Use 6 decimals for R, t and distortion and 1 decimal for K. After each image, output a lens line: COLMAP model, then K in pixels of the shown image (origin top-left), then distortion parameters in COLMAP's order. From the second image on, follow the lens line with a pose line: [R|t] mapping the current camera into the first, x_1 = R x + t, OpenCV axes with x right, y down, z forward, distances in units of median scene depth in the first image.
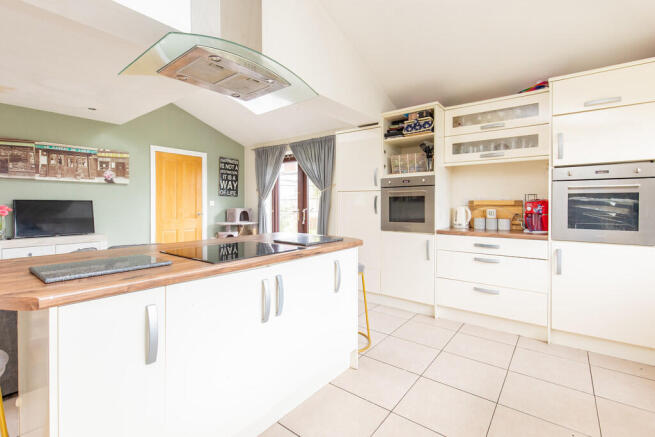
lens RADIAL K [[302.5, 0, 325.9], [0, 302.5, 206.6], [0, 0, 1]] dist [0.001445, 0.000472]
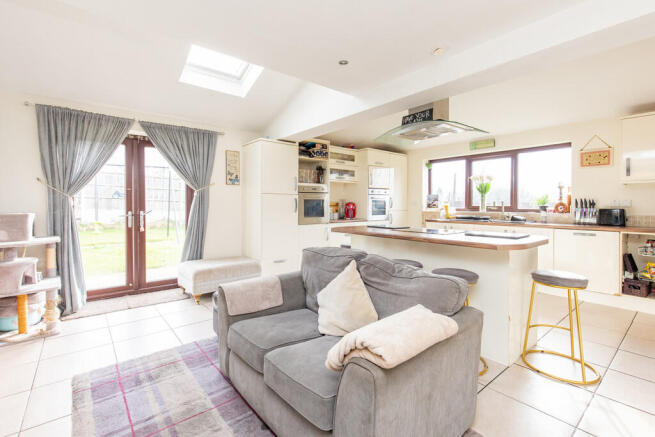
lens RADIAL K [[302.5, 0, 325.9], [0, 302.5, 206.6], [0, 0, 1]] dist [0.001445, 0.000472]
pose [[0.213642, -0.007177, 0.976886, -1.064530], [0.004615, 0.999969, 0.006337, -0.008562], [-0.976901, 0.003154, 0.213668, 0.596625]]
